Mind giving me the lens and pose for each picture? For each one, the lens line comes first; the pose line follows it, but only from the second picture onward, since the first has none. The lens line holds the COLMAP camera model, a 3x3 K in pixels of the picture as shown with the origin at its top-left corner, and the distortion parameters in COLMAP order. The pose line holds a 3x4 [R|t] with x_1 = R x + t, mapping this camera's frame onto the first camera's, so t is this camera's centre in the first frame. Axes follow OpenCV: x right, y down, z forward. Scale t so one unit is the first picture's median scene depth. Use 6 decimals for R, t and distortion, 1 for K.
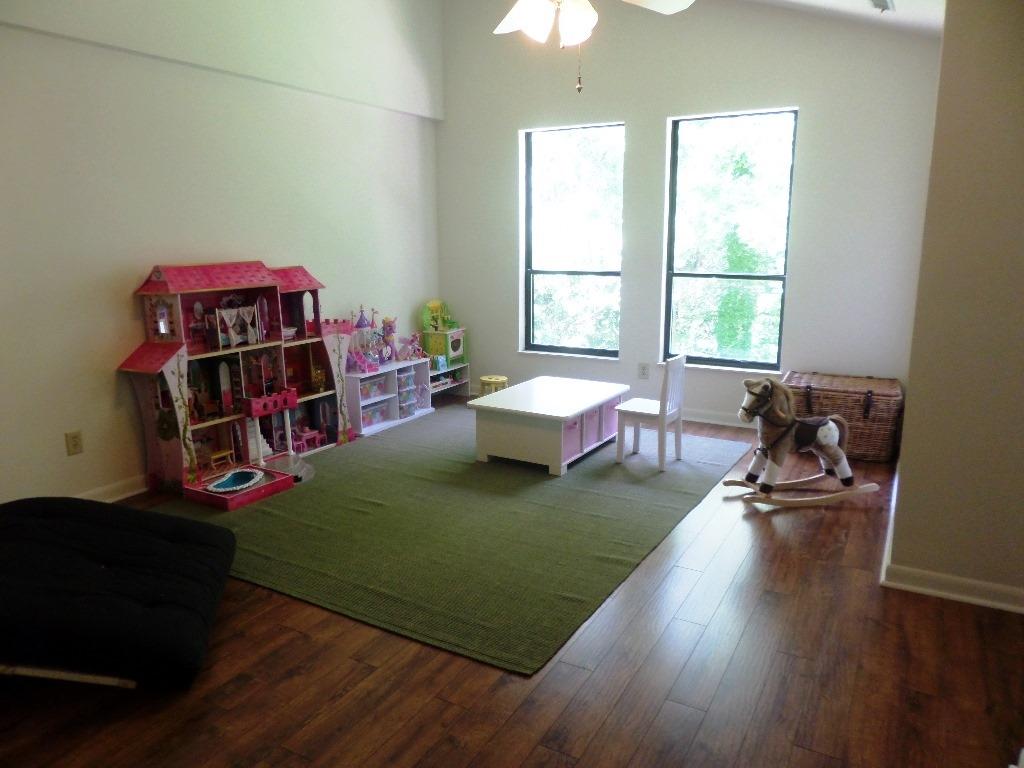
lens RADIAL K [[729.0, 0, 508.9], [0, 729.0, 392.4], [0, 0, 1]] dist [-0.008687, -0.000508]
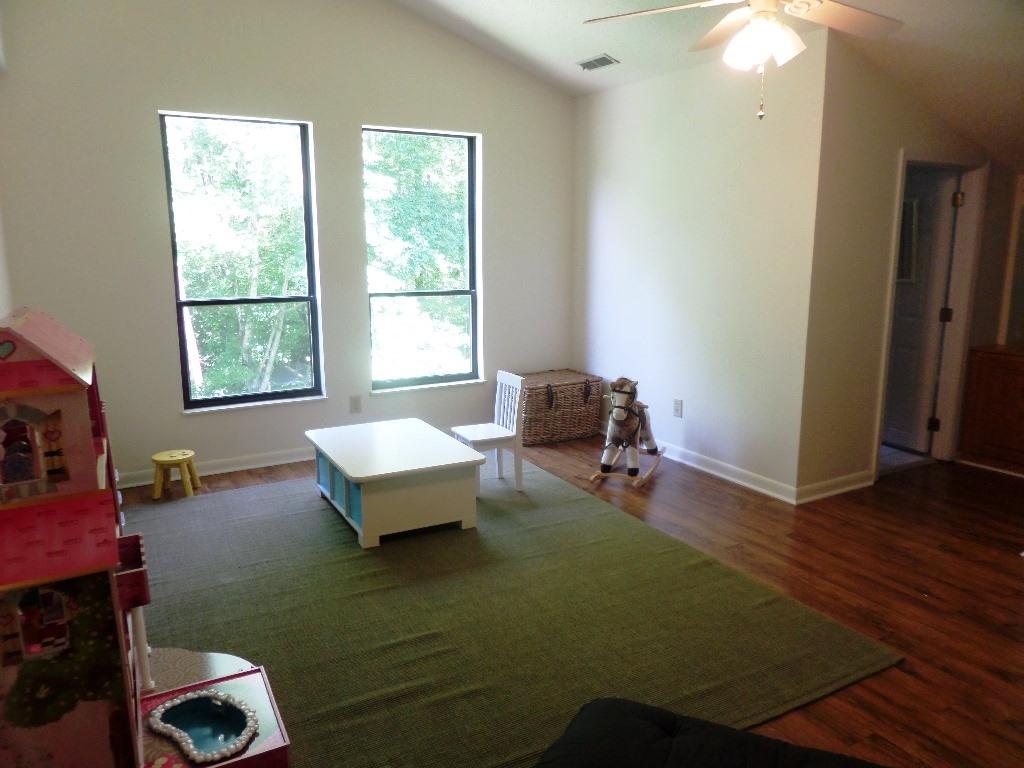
lens RADIAL K [[729.0, 0, 510.5], [0, 729.0, 377.2], [0, 0, 1]] dist [-0.008687, -0.000508]
pose [[0.524779, -0.148645, 0.838160, -0.616755], [0.186355, 0.980812, 0.057266, -0.104925], [-0.830589, 0.126144, 0.542410, 0.466728]]
